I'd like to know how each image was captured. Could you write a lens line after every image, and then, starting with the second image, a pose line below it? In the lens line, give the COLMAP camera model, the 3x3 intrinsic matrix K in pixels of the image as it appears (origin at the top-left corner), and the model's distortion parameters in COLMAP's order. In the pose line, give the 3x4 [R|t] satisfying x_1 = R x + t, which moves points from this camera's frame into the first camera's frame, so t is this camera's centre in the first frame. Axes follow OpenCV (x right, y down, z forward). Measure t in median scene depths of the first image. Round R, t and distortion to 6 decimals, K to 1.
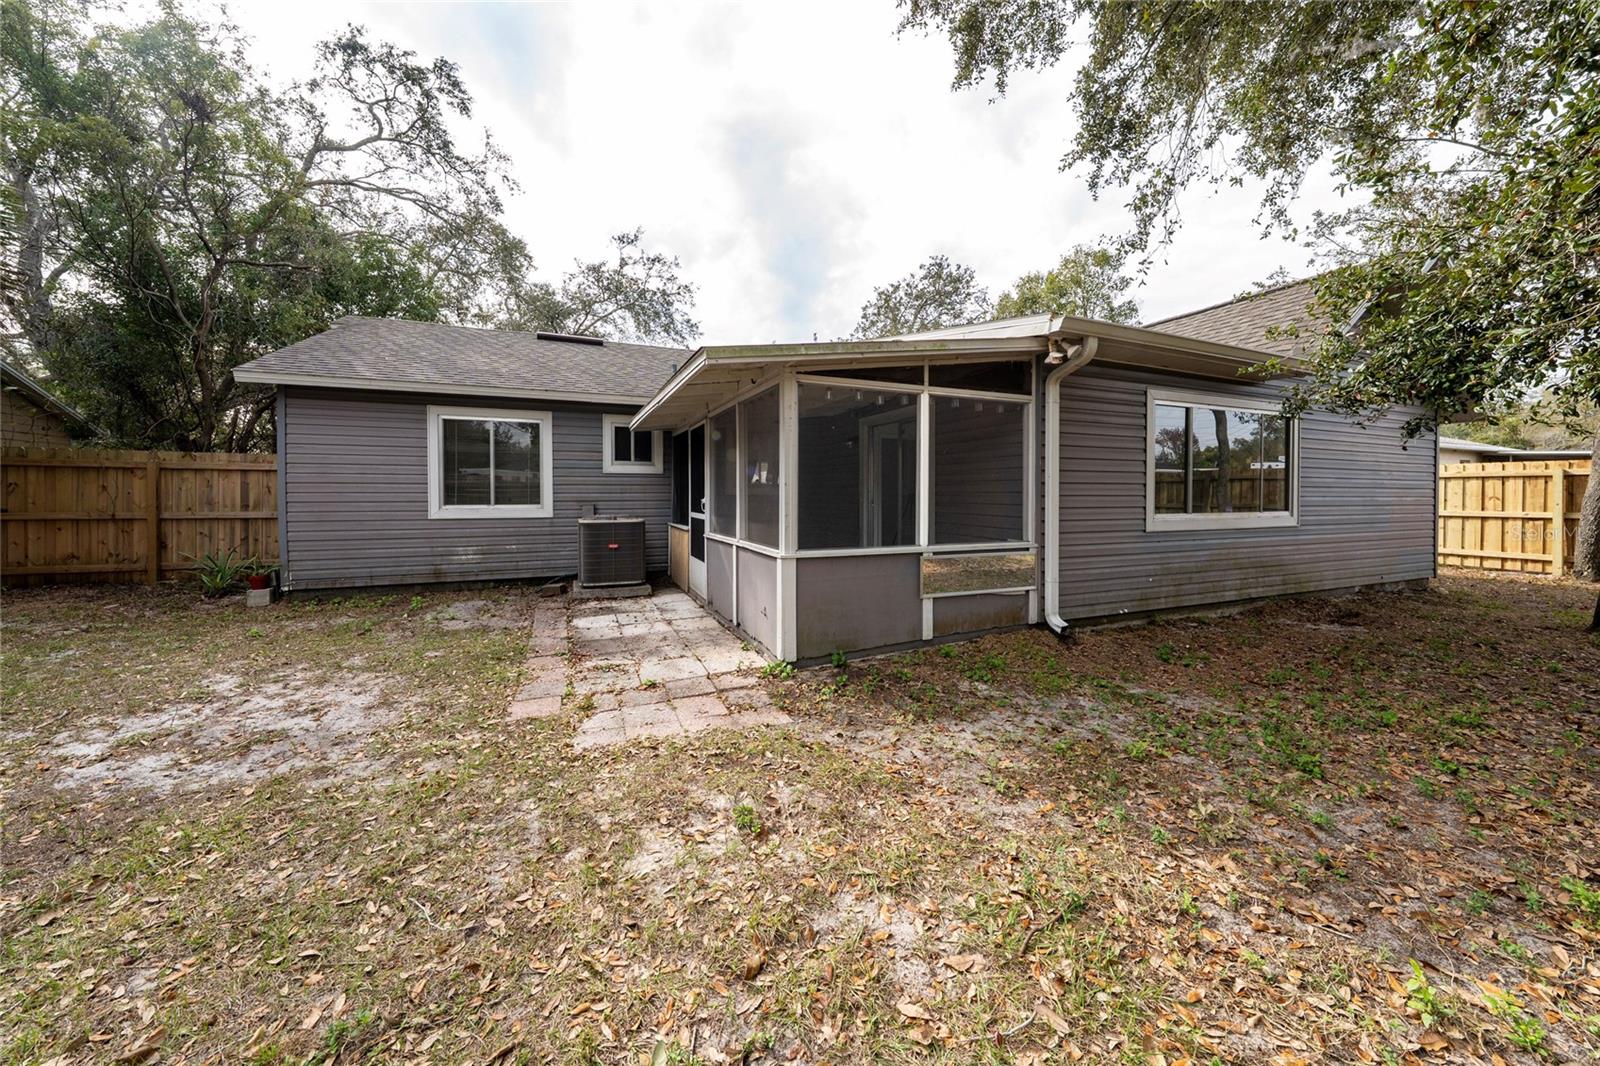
lens RADIAL K [[549.4, 0, 793.6], [0, 549.4, 496.7], [0, 0, 1]] dist [-0.009586, -0.000007]
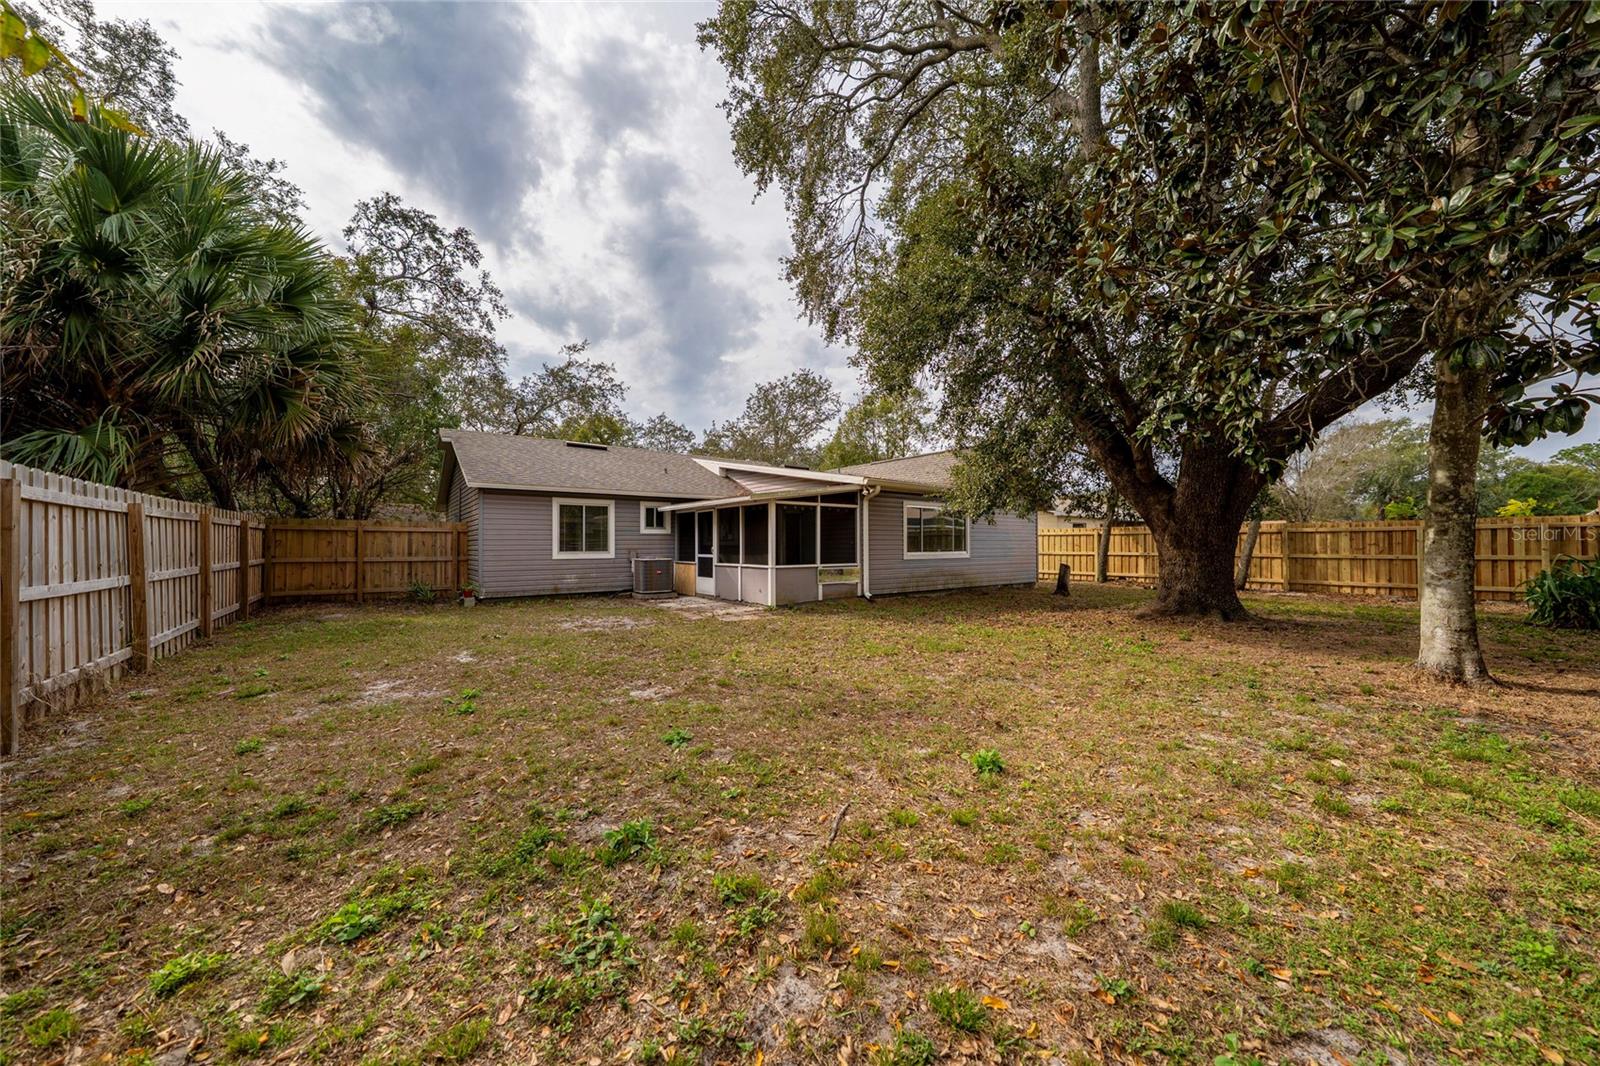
lens RADIAL K [[536.5, 0, 802.5], [0, 536.5, 539.4], [0, 0, 1]] dist [-0.000137, -0.000001]
pose [[0.963738, -0.001129, 0.266849, -0.339475], [0.005722, 0.999849, -0.016436, 0.008163], [-0.266790, 0.017367, 0.963598, -0.942874]]
